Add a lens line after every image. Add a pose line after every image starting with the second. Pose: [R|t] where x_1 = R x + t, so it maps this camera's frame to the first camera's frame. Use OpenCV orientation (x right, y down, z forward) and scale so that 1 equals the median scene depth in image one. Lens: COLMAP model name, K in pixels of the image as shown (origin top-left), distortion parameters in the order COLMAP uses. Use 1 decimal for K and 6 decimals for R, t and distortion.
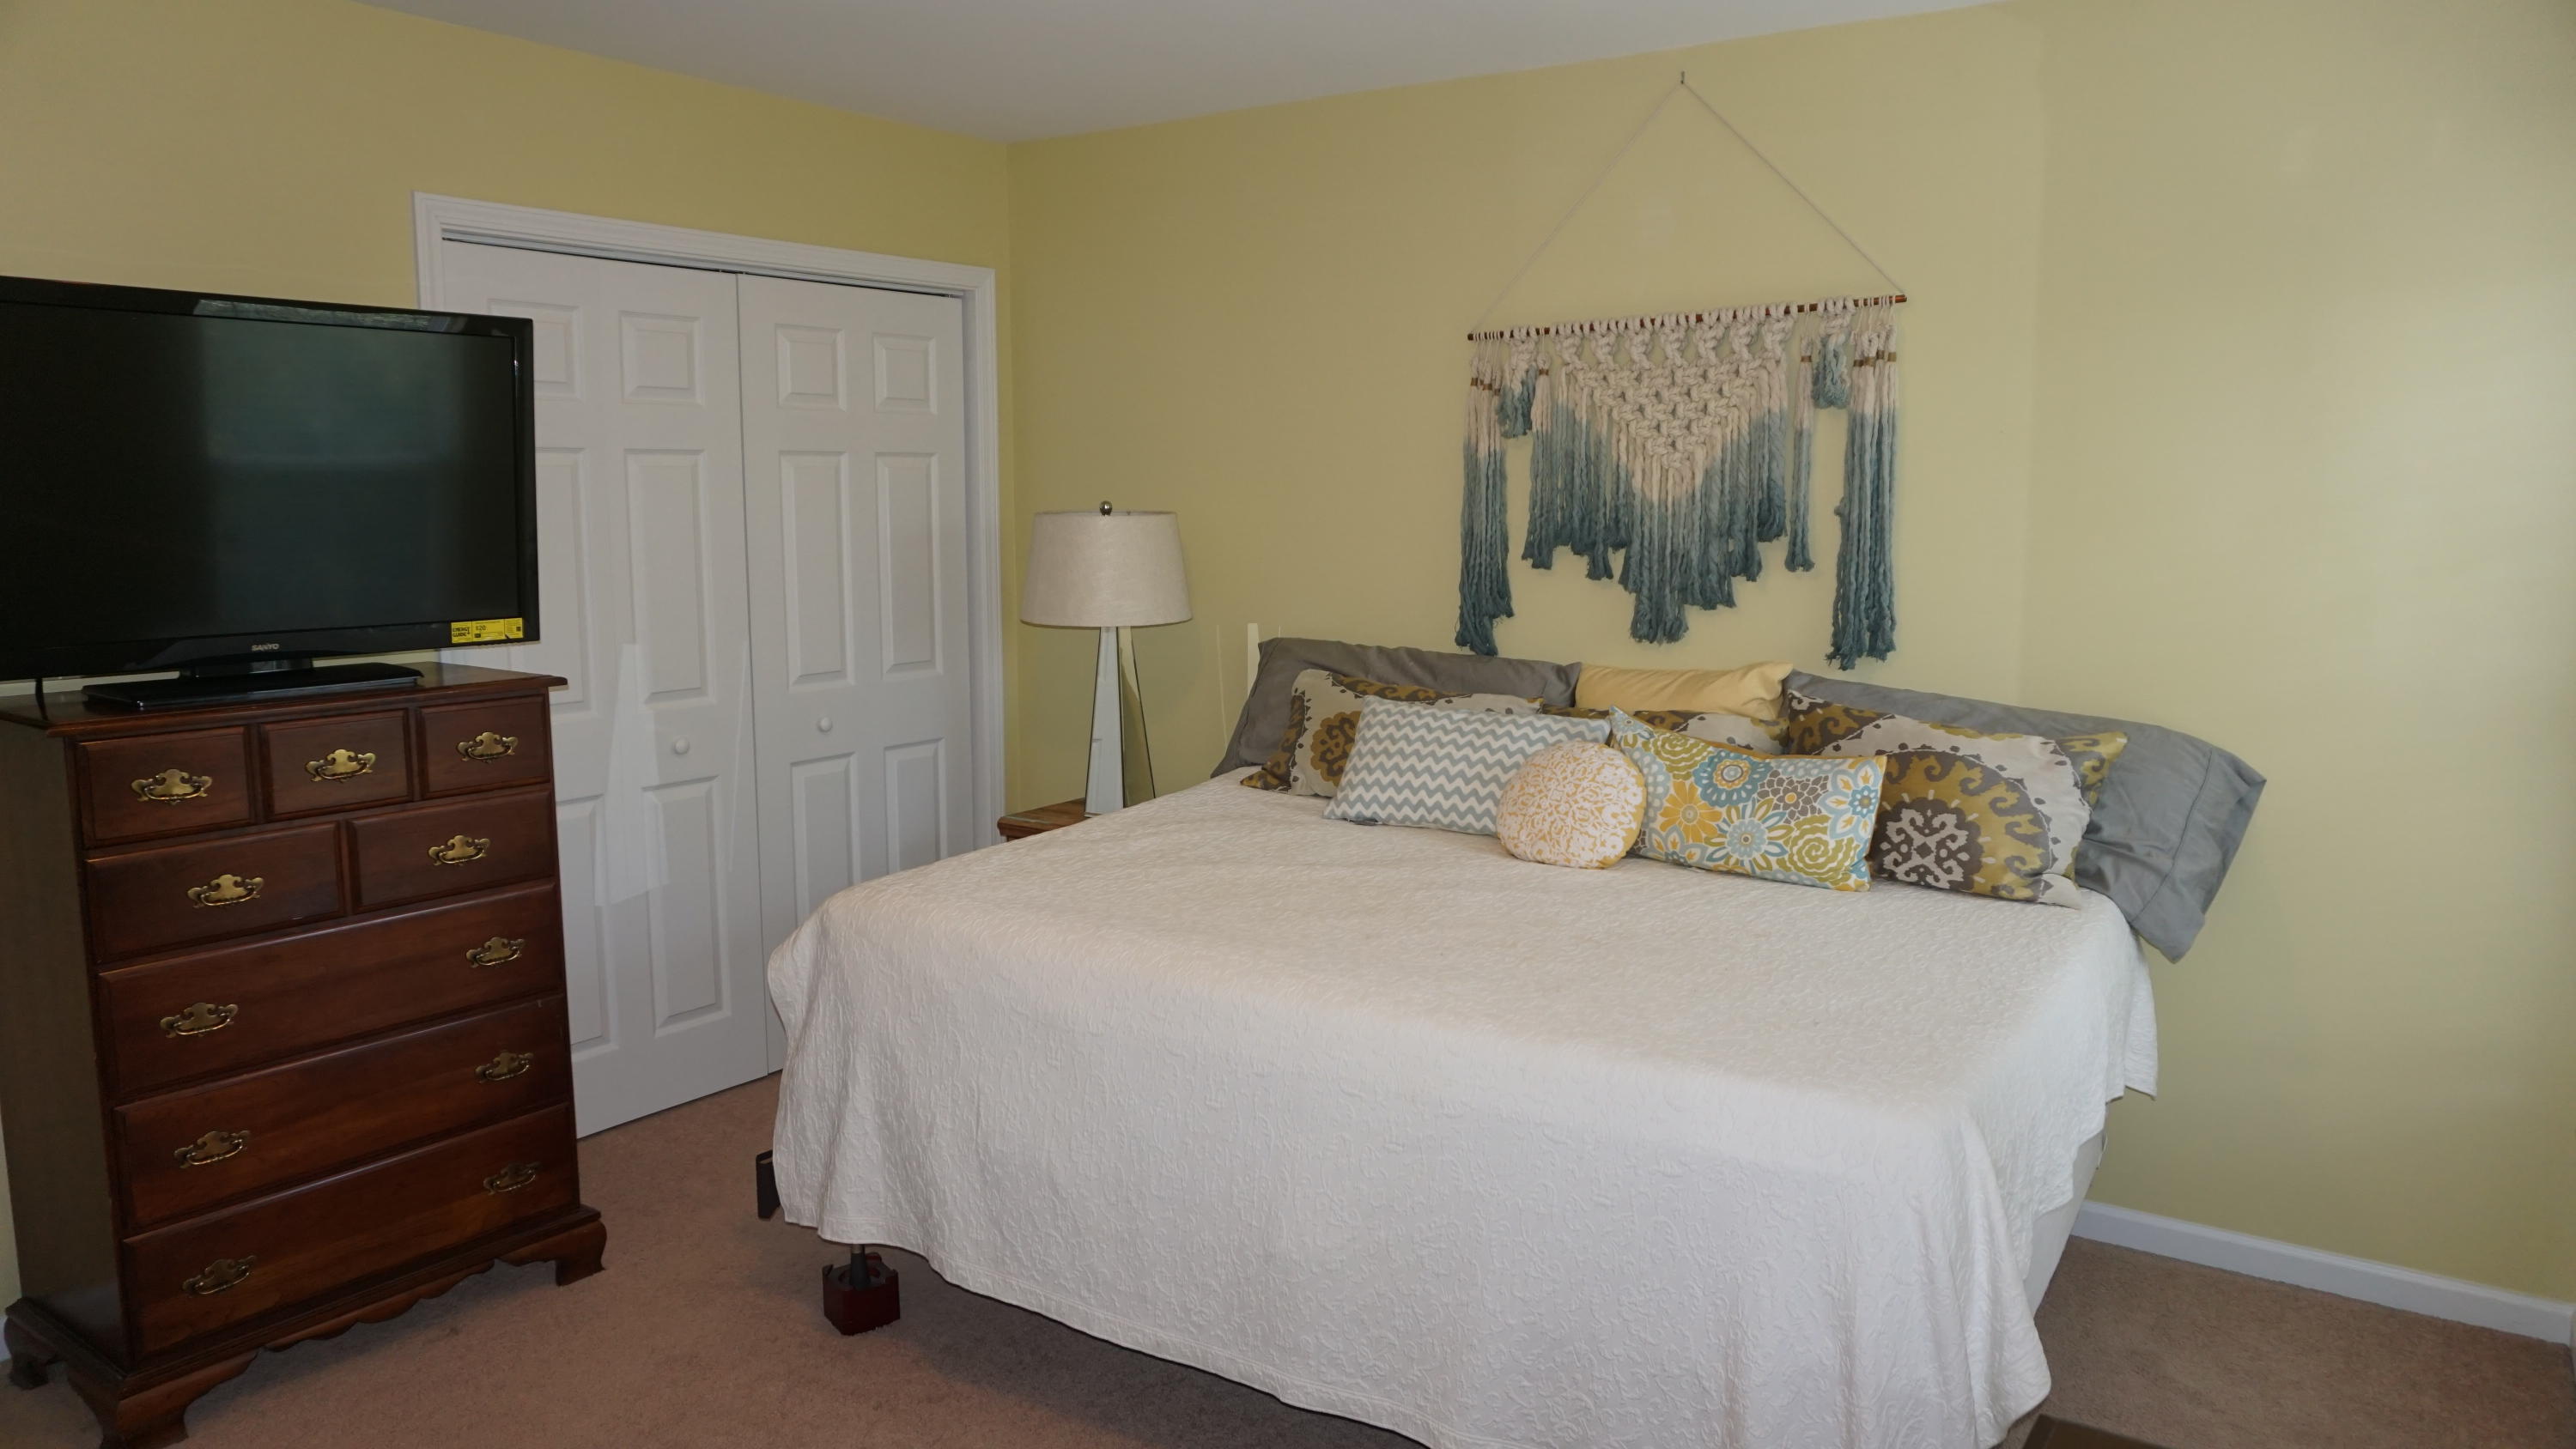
lens RADIAL K [[1757.0, 0, 1288.0], [0, 1757.0, 724.5], [0, 0, 1]] dist [-0.067477, 0.069525]
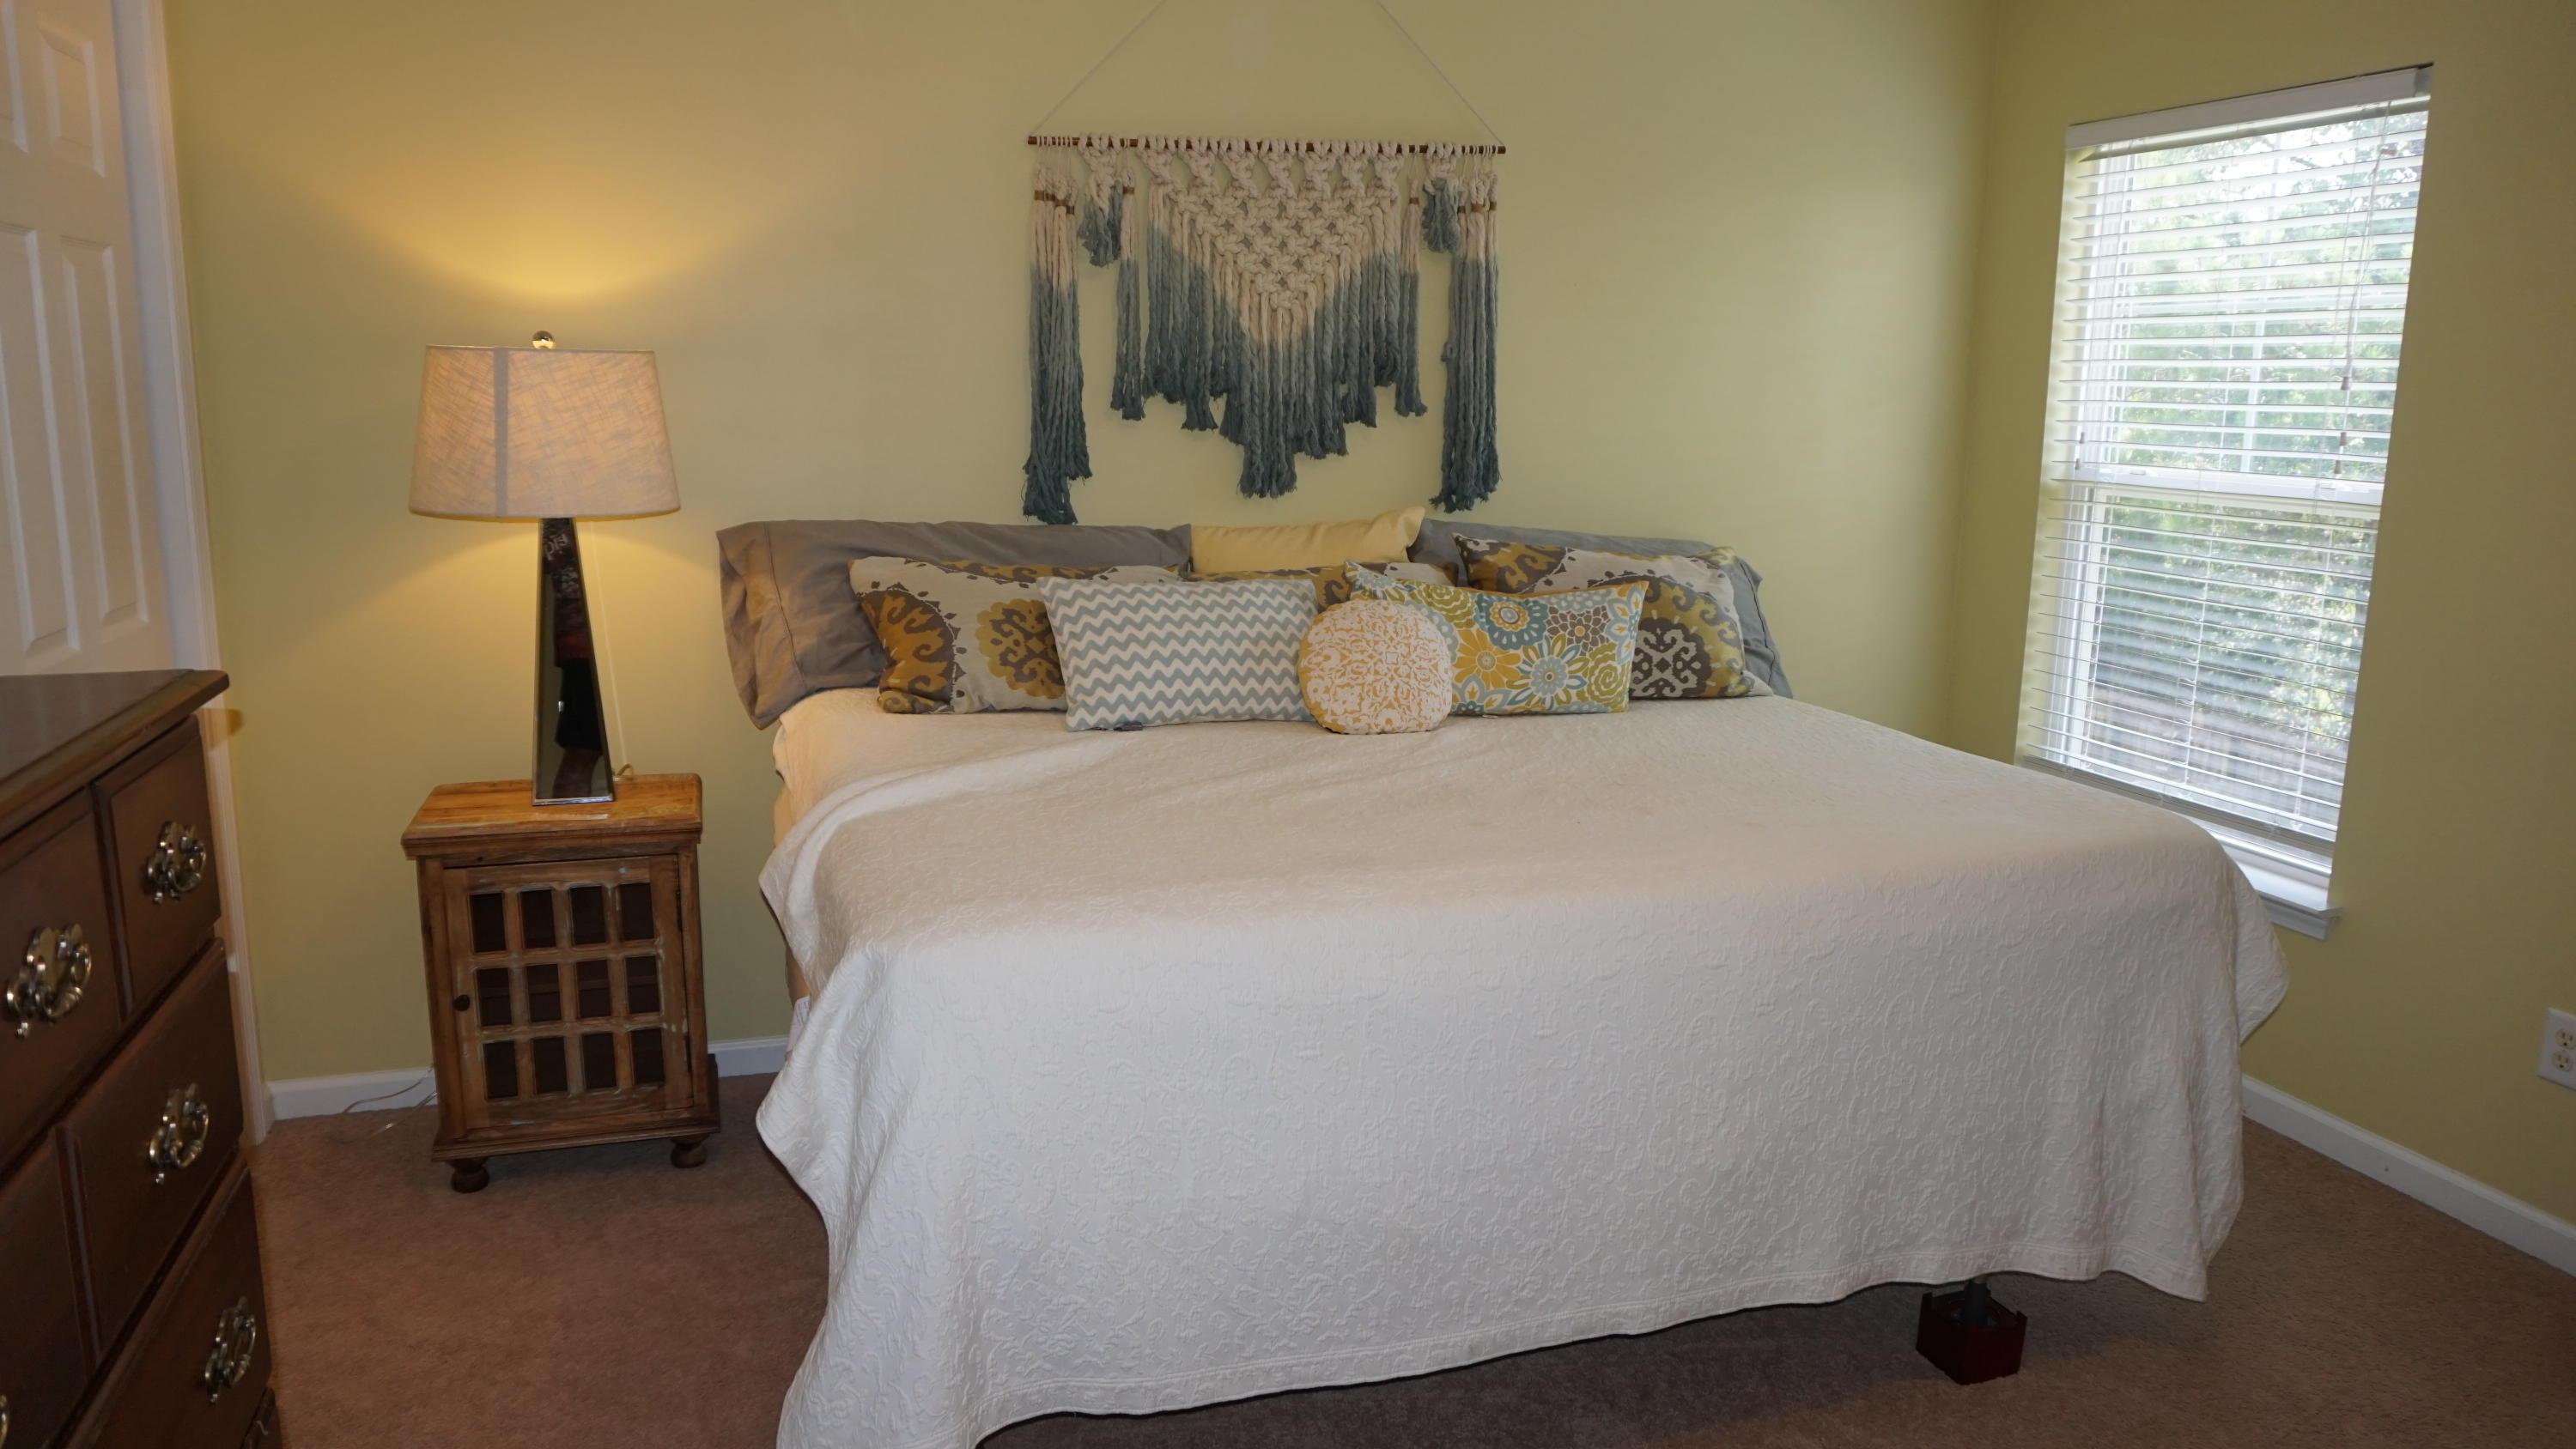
lens RADIAL K [[1757.0, 0, 1288.0], [0, 1757.0, 724.5], [0, 0, 1]] dist [-0.067477, 0.069525]
pose [[0.605447, -0.141181, 0.783263, -0.558224], [0.094237, 0.989934, 0.105590, -0.025434], [-0.790287, 0.009883, 0.612658, 0.440684]]
